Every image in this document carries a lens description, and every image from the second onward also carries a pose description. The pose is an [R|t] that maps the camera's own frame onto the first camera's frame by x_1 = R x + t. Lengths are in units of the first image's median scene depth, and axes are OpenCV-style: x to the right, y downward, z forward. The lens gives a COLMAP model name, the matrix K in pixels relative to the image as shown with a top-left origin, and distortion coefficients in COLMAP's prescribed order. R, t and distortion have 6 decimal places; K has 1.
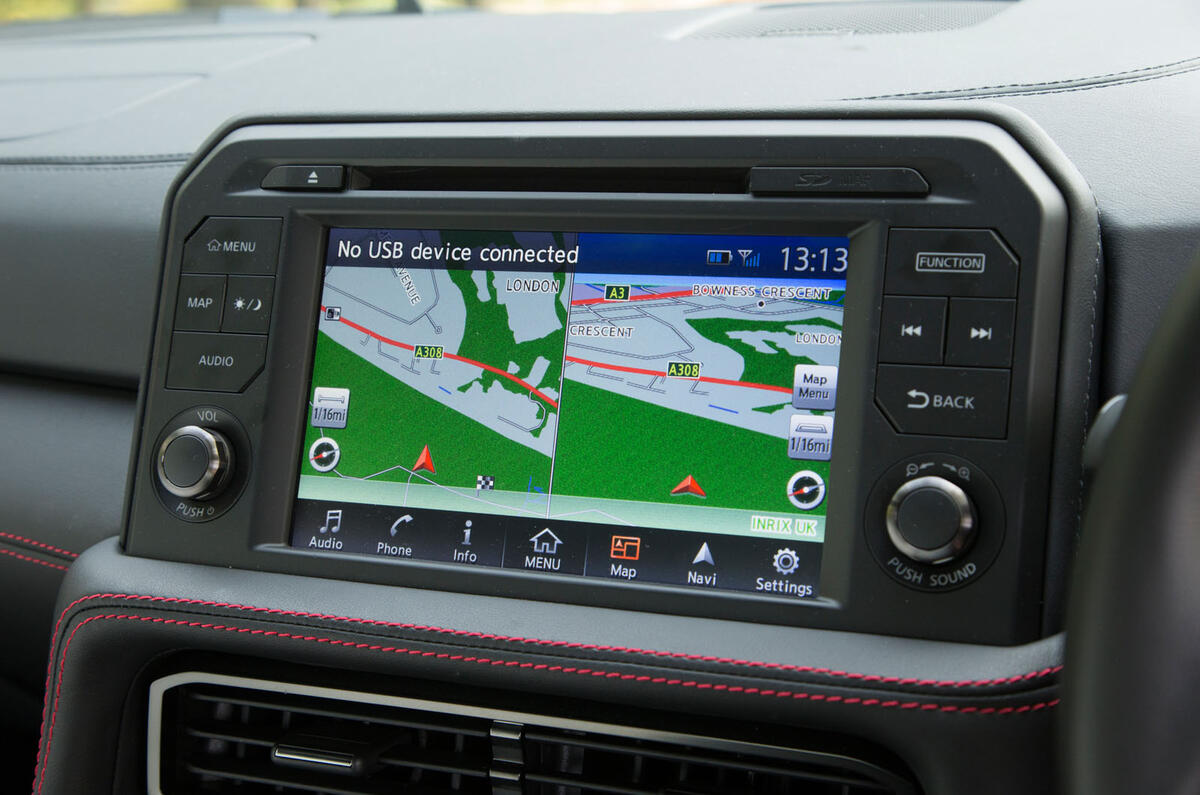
lens RADIAL K [[1825.5, 0, 630.1], [0, 1825.5, 396.9], [0, 0, 1]] dist [0.136786, 0.151962]
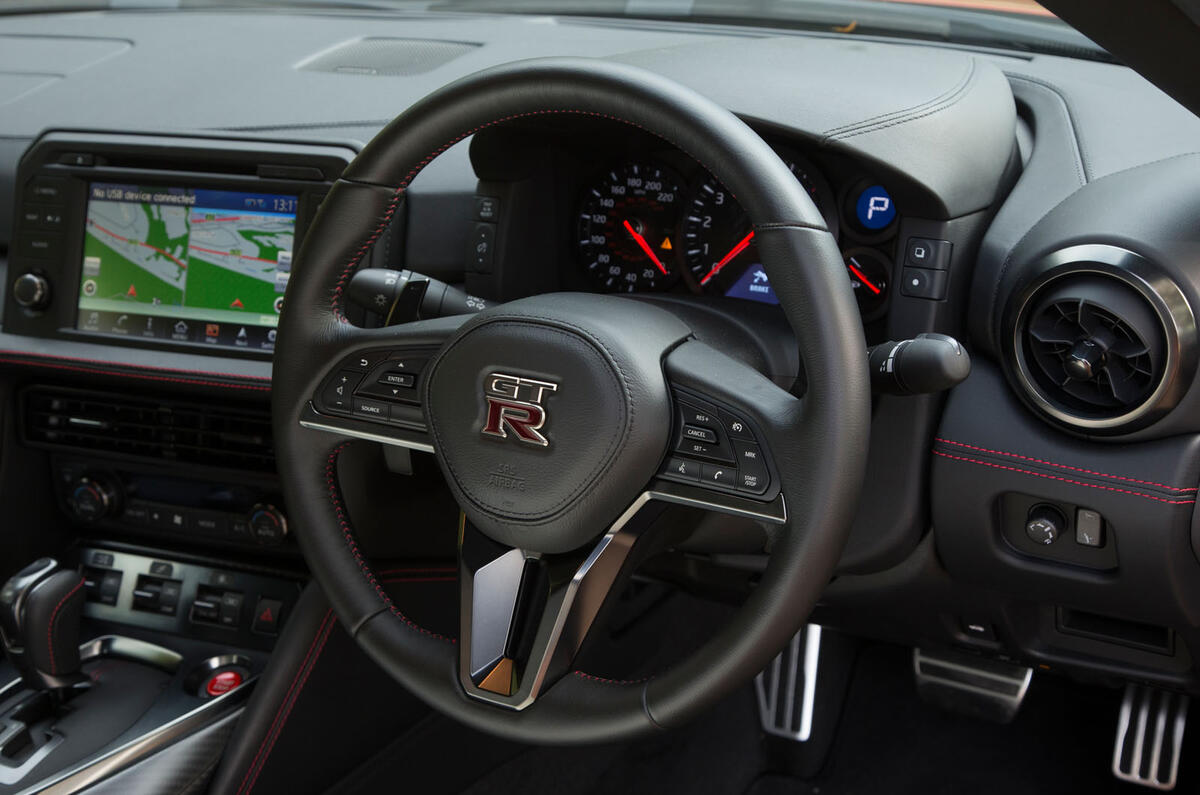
lens RADIAL K [[1825.5, 0, 630.1], [0, 1825.5, 396.9], [0, 0, 1]] dist [0.136786, 0.151962]
pose [[0.999353, -0.000626, -0.035971, 0.584408], [0.004565, 0.993972, 0.109537, -0.082306], [0.035686, -0.109630, 0.993332, -1.245906]]
